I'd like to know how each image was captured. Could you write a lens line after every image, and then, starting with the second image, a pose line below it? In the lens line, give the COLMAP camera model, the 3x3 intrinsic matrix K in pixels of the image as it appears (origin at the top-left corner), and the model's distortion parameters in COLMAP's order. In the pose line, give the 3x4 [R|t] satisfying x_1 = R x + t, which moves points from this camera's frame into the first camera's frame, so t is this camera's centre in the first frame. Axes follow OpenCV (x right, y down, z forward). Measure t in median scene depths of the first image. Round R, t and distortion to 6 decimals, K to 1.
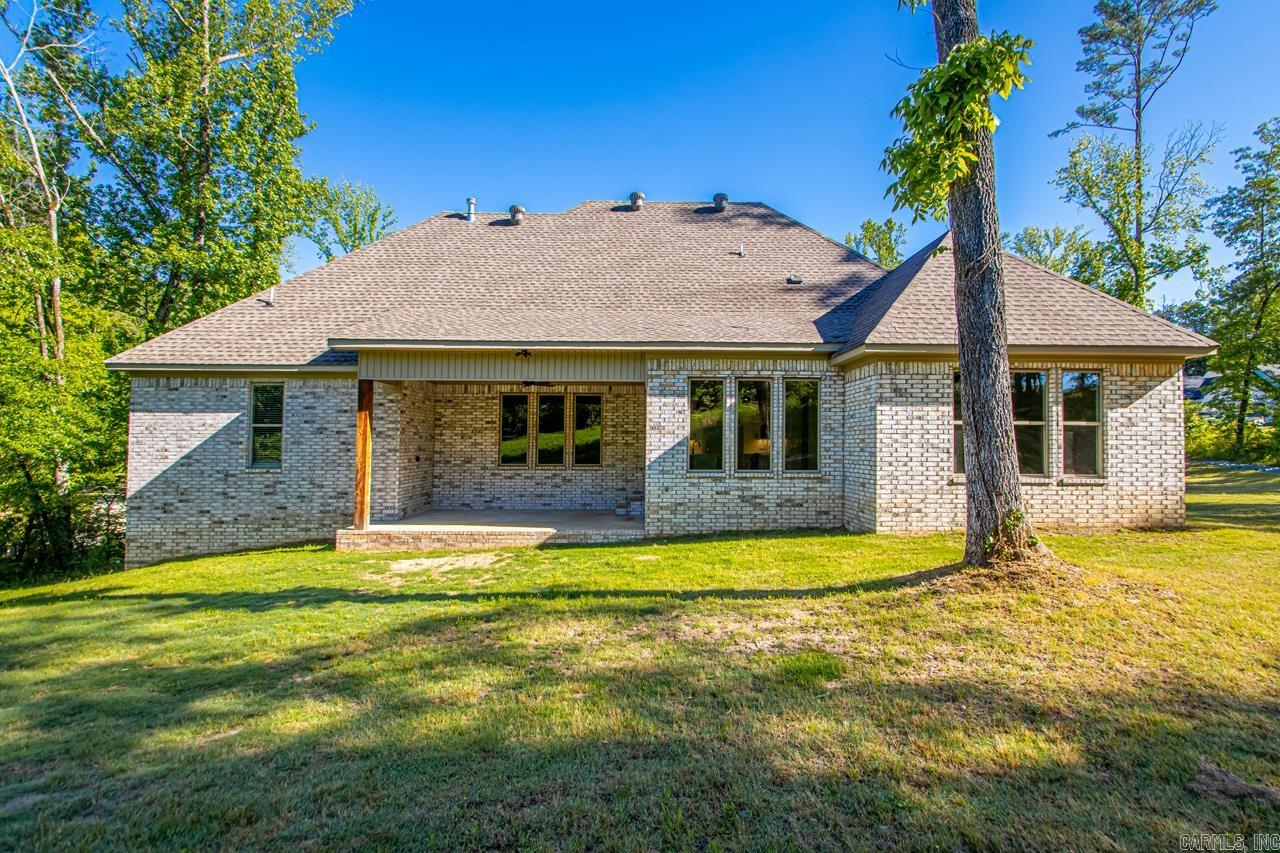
lens RADIAL K [[582.3, 0, 544.5], [0, 582.3, 470.0], [0, 0, 1]] dist [0.020013, -0.010953]
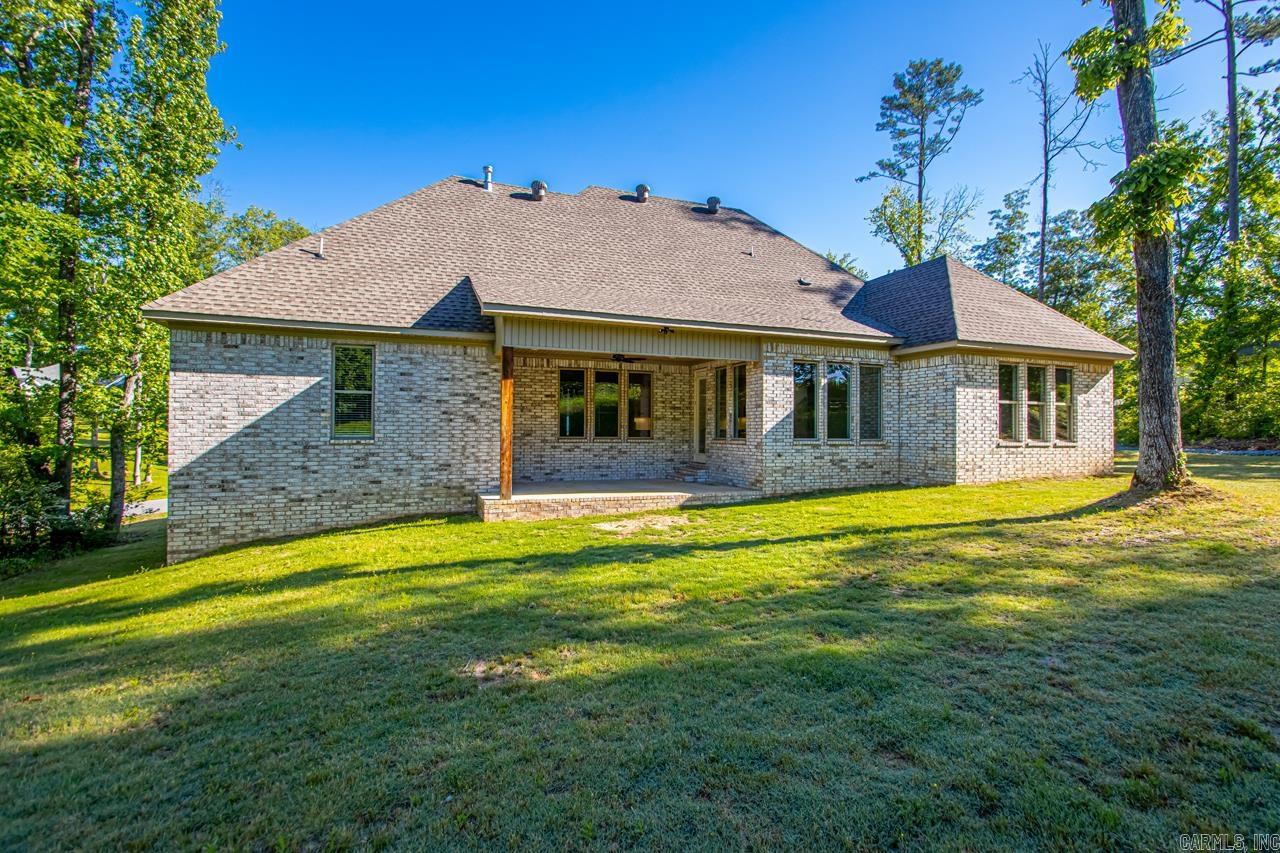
lens RADIAL K [[582.3, 0, 585.4], [0, 582.3, 464.8], [0, 0, 1]] dist [0.020013, -0.010953]
pose [[0.943852, -0.013557, 0.330089, -0.434272], [0.006697, 0.999737, 0.021911, 0.019341], [-0.330299, -0.018471, 0.943695, 0.021185]]
